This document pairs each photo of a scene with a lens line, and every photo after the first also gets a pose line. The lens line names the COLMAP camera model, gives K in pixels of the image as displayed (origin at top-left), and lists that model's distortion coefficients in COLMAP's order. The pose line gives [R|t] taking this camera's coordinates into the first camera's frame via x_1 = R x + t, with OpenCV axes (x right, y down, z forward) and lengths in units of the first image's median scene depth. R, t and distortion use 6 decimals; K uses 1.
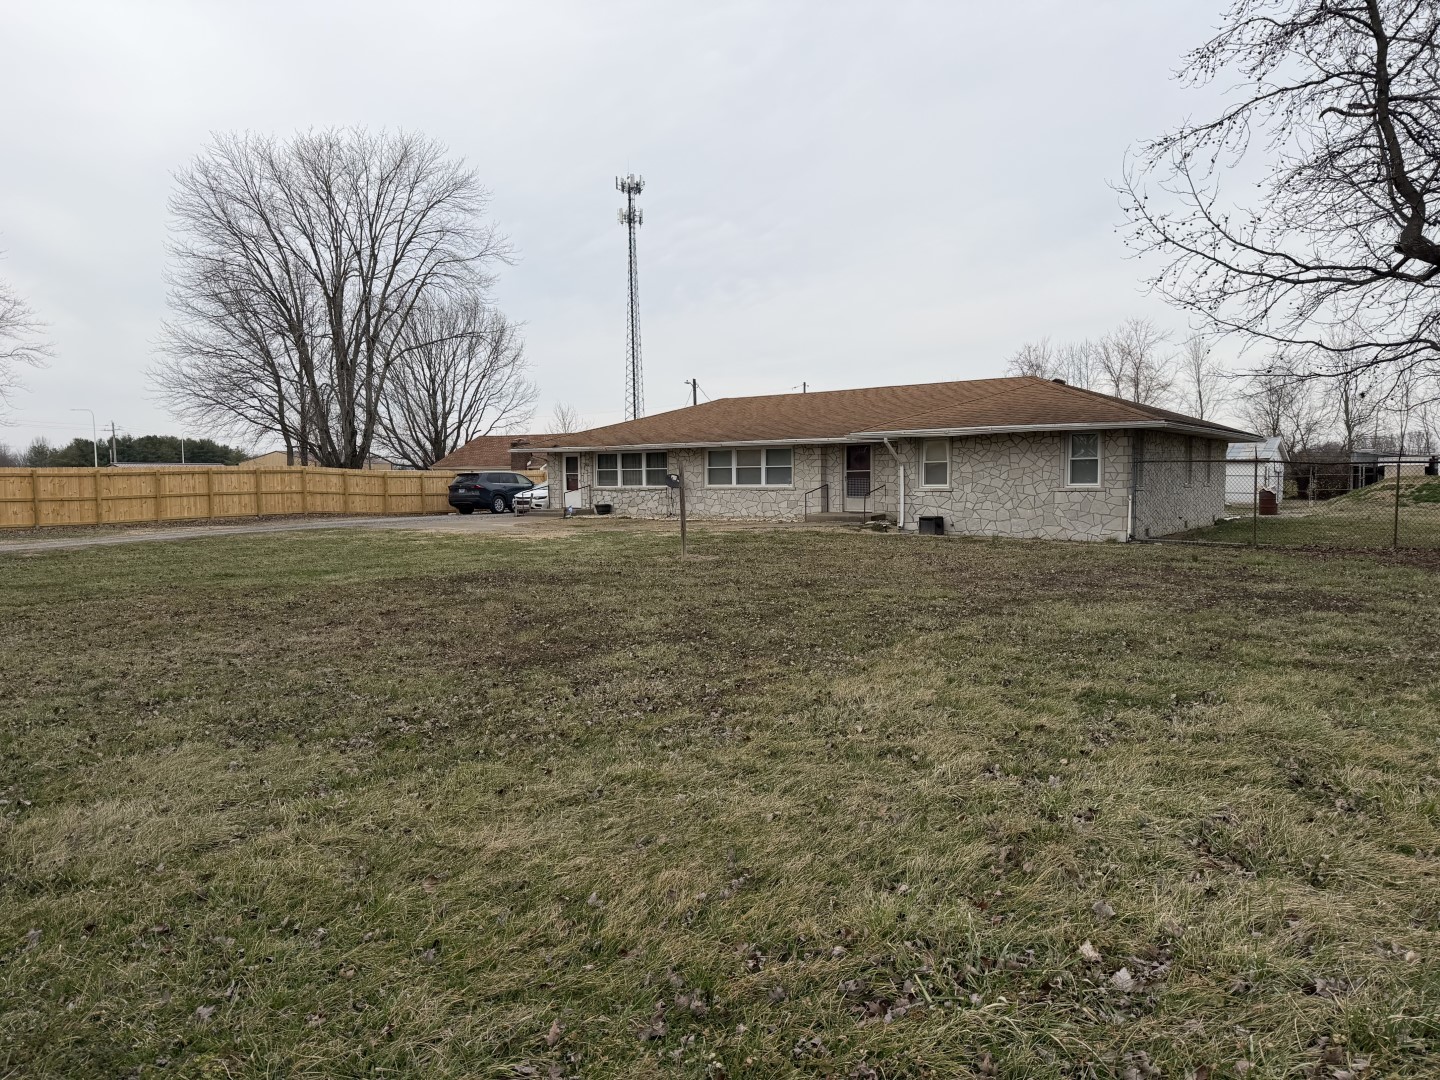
lens RADIAL K [[1006.7, 0, 718.8], [0, 1006.7, 544.7], [0, 0, 1]] dist [0.141037, -0.240695]
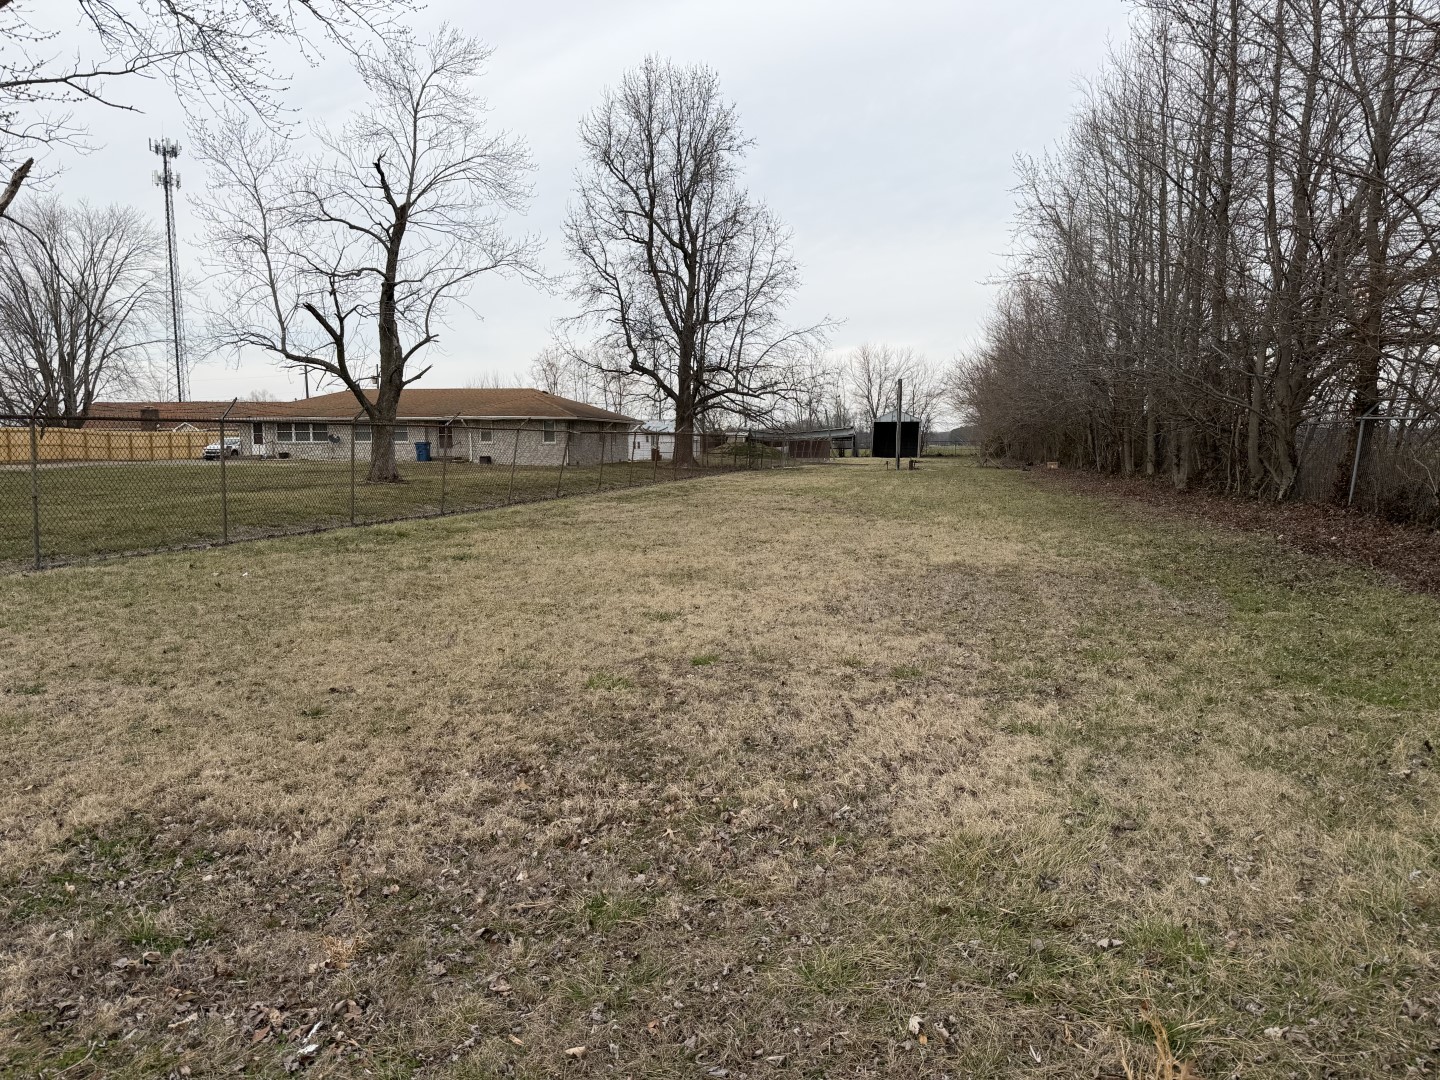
lens RADIAL K [[1006.7, 0, 718.8], [0, 1006.7, 544.7], [0, 0, 1]] dist [0.141037, -0.240695]
pose [[0.905831, -0.035316, 0.422165, -0.204307], [0.021932, 0.999092, 0.036521, 0.073095], [-0.423071, -0.023823, 0.905783, -0.928207]]
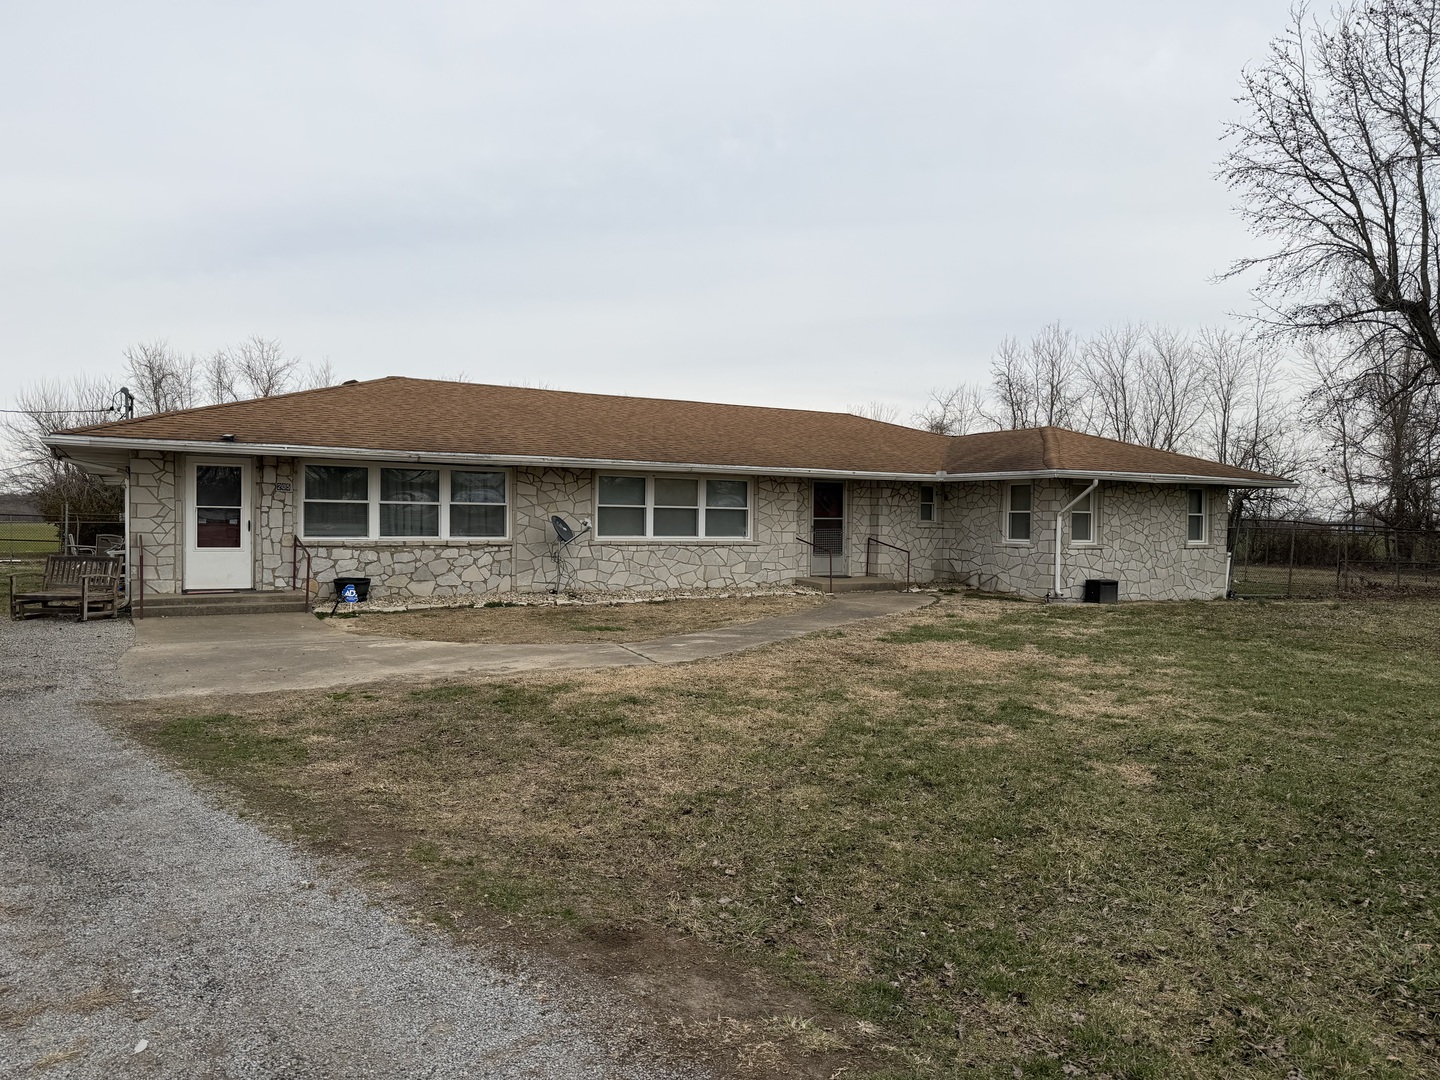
lens RADIAL K [[1006.7, 0, 718.8], [0, 1006.7, 544.7], [0, 0, 1]] dist [0.141037, -0.240695]
pose [[0.396943, -0.008205, 0.917807, -0.517412], [0.044594, 0.998952, -0.010356, -0.048047], [-0.916759, 0.045039, 0.396893, 0.750820]]
